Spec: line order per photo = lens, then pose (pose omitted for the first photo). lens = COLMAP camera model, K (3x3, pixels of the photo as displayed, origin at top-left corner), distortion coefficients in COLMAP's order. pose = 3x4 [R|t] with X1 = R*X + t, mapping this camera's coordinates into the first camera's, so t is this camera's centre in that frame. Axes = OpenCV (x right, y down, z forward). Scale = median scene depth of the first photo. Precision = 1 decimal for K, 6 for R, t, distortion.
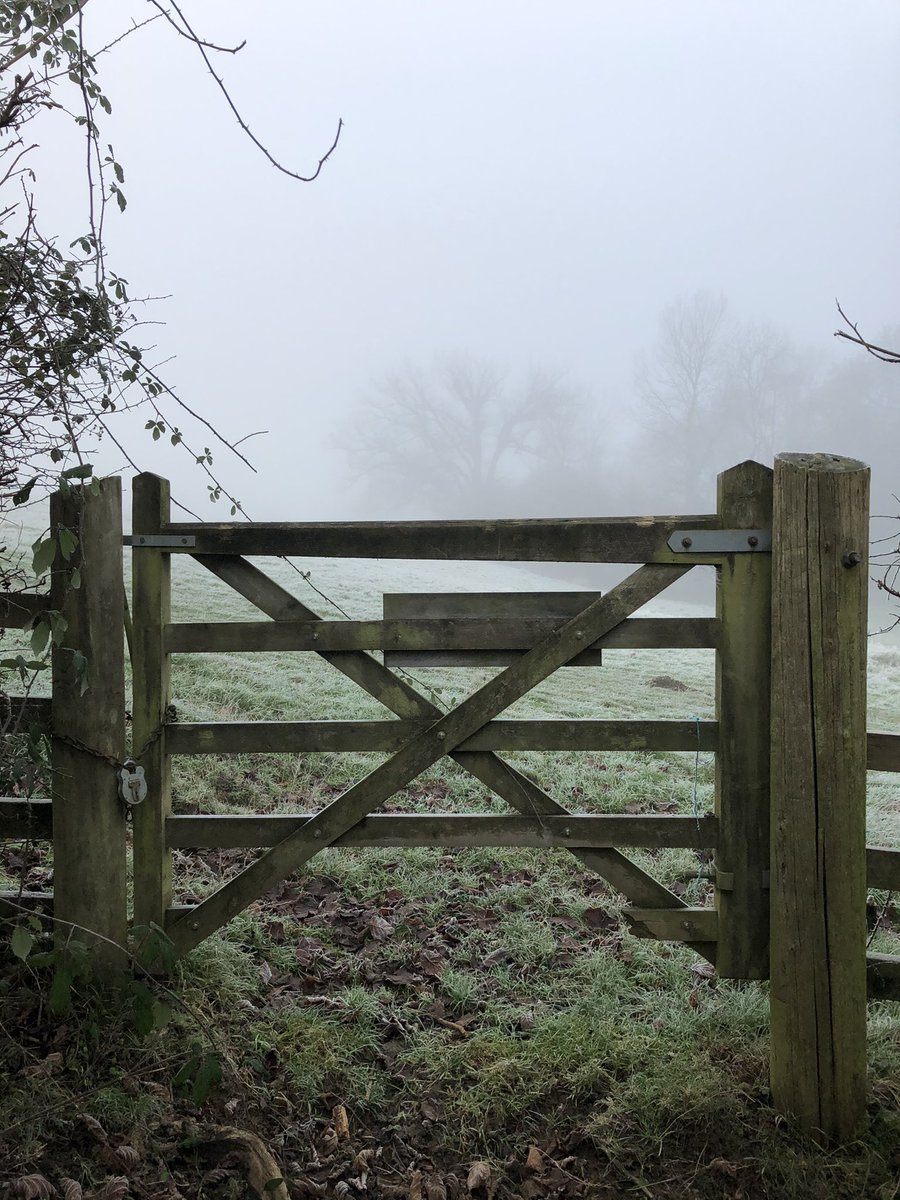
lens RADIAL K [[1004.7, 0, 450.3], [0, 1004.7, 591.7], [0, 0, 1]] dist [0.008847, 0.002941]
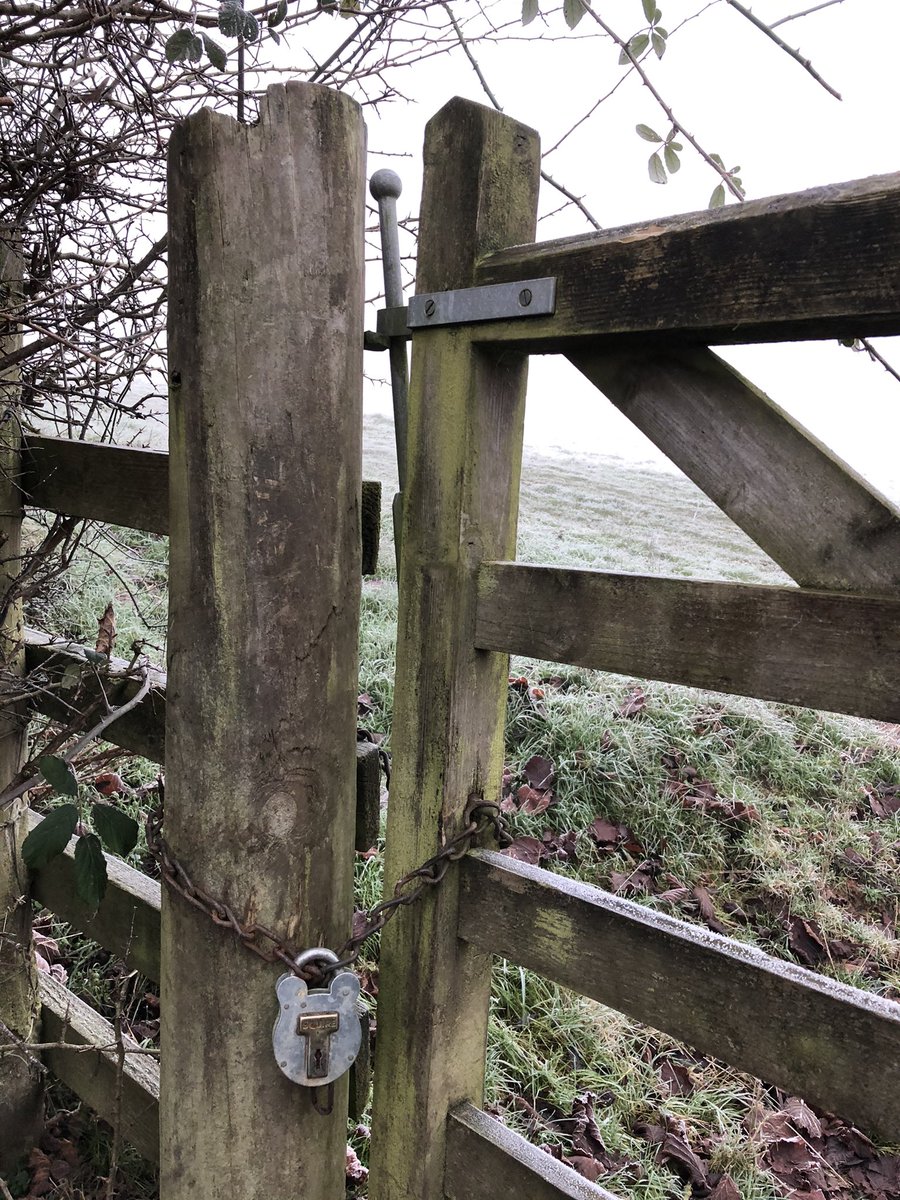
lens RADIAL K [[1004.7, 0, 450.3], [0, 1004.7, 591.7], [0, 0, 1]] dist [0.008847, 0.002941]
pose [[0.752785, 0.102551, -0.650229, -0.072526], [-0.073042, 0.994703, 0.072317, 0.018146], [0.654202, -0.006945, 0.756288, 0.745368]]
